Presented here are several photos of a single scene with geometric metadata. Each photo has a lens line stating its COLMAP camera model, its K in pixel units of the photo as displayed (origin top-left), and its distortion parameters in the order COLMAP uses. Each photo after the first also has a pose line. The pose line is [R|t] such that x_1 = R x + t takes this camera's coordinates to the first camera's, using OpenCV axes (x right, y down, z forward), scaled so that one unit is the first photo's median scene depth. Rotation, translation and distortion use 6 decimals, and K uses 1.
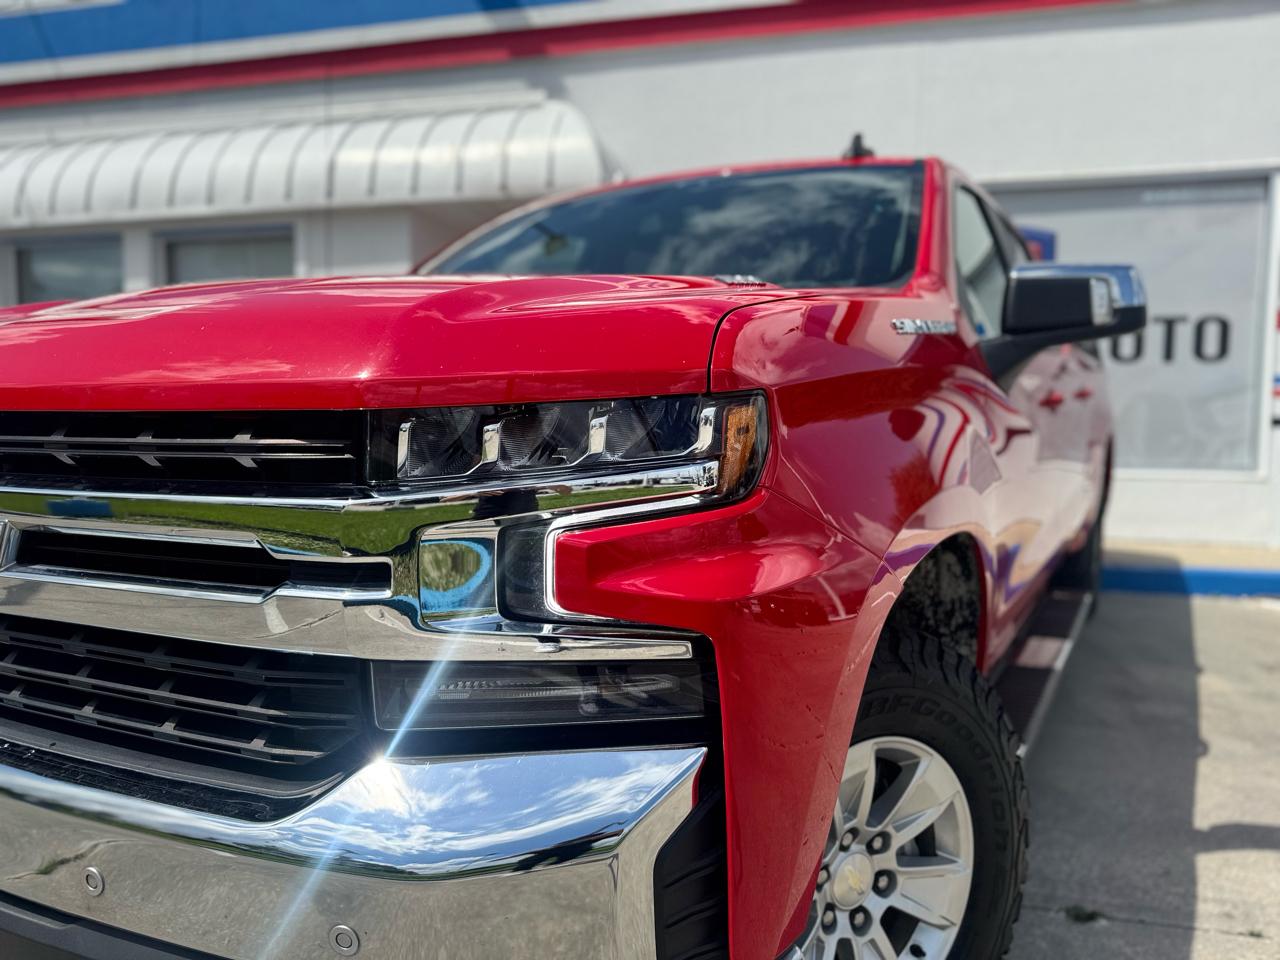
lens RADIAL K [[914.5, 0, 633.6], [0, 914.5, 489.3], [0, 0, 1]] dist [0.002060, -0.004626]
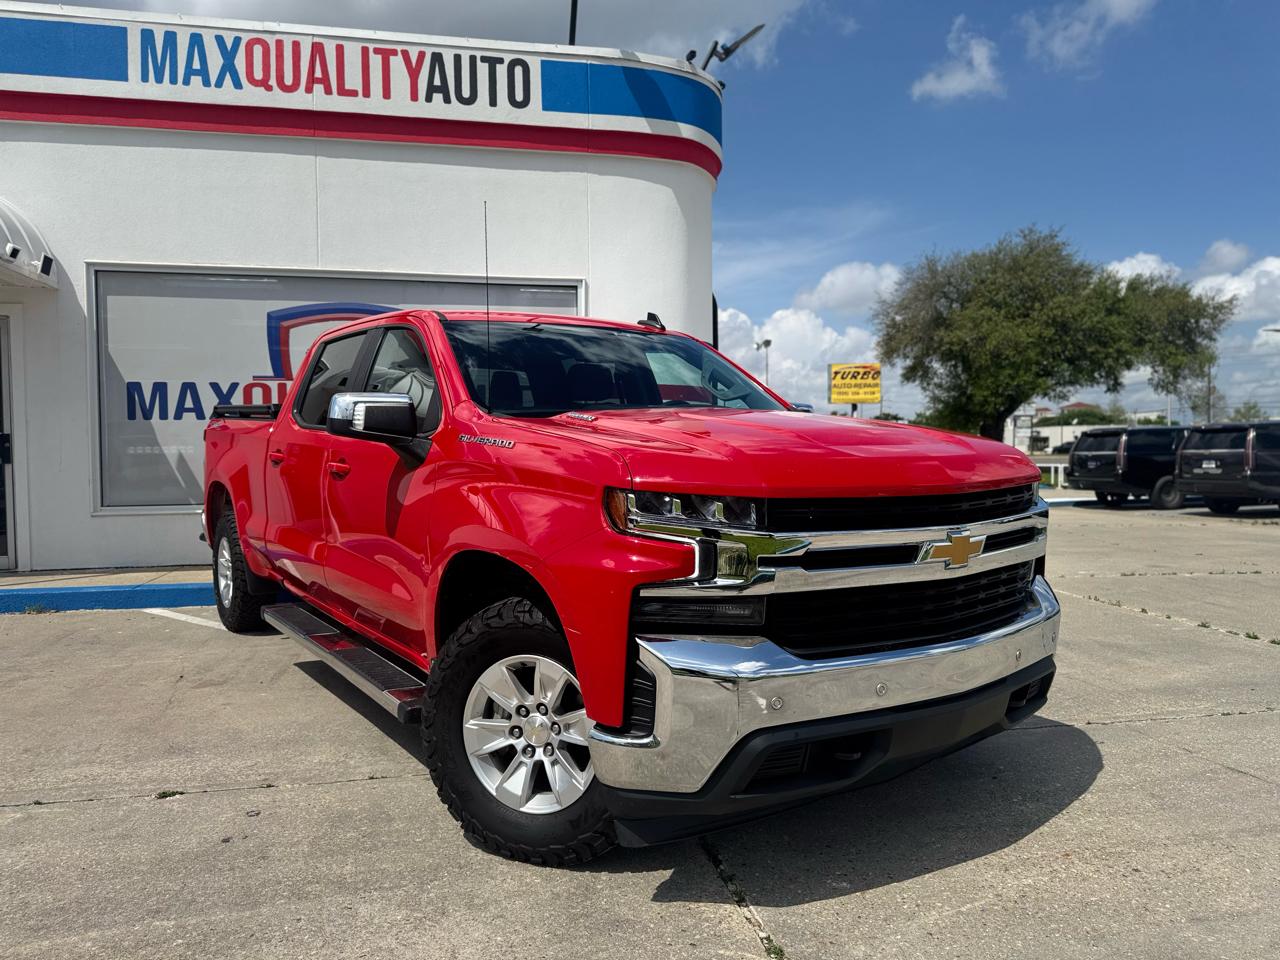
lens RADIAL K [[906.1, 0, 638.4], [0, 906.1, 481.1], [0, 0, 1]] dist [0.038697, -0.046825]
pose [[0.902183, -0.028905, 0.430383, 0.555109], [0.046717, 0.998431, -0.030875, 0.000320], [-0.428815, 0.047961, 0.902118, -0.830134]]
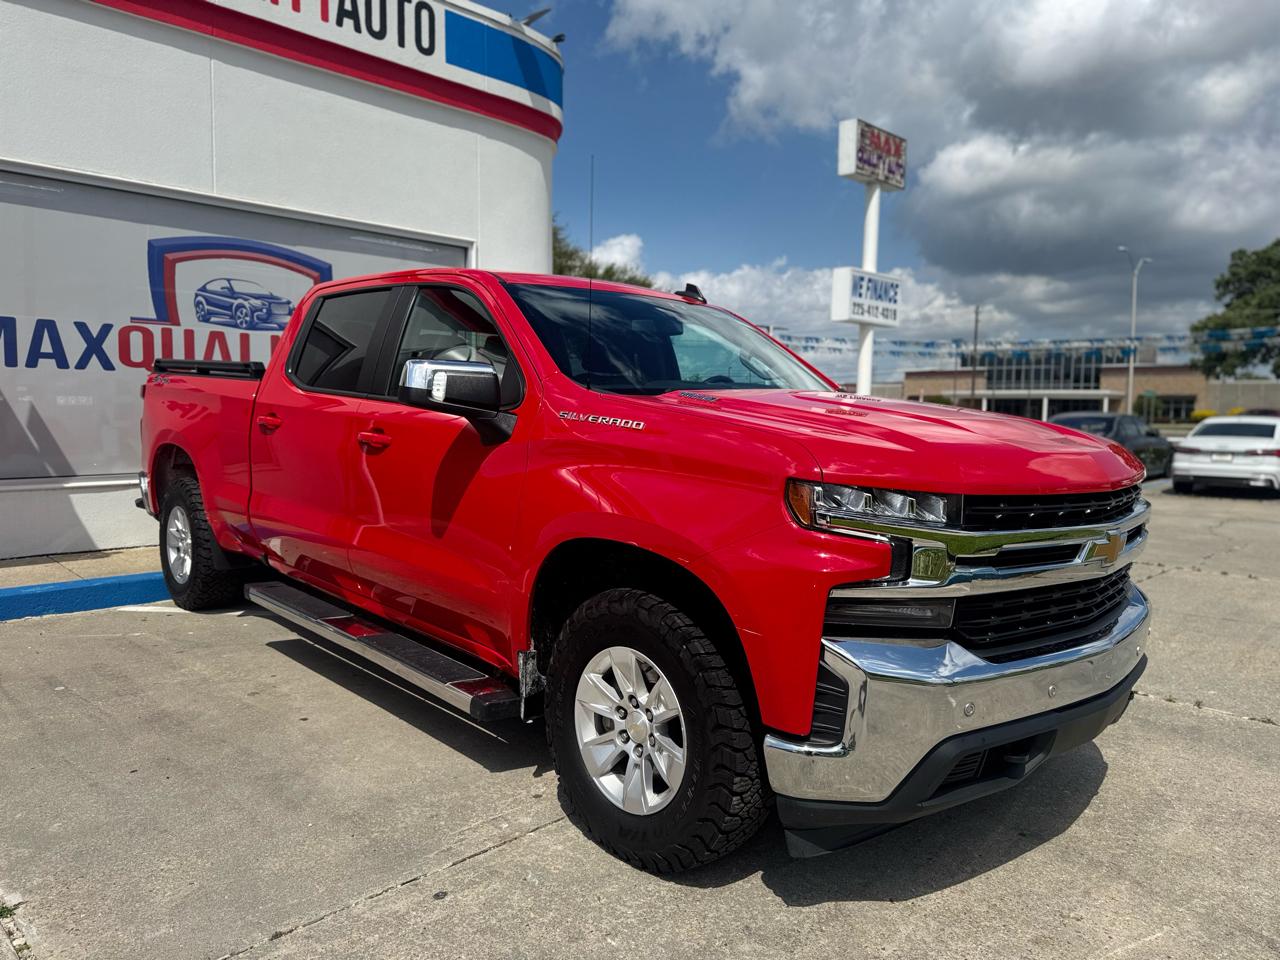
lens RADIAL K [[906.1, 0, 643.0], [0, 906.1, 481.9], [0, 0, 1]] dist [0.038697, -0.046825]
pose [[0.498591, -0.068744, 0.864107, -1.153526], [0.054067, 0.997376, 0.048150, -0.135469], [-0.865150, 0.022712, 0.500999, 0.287240]]
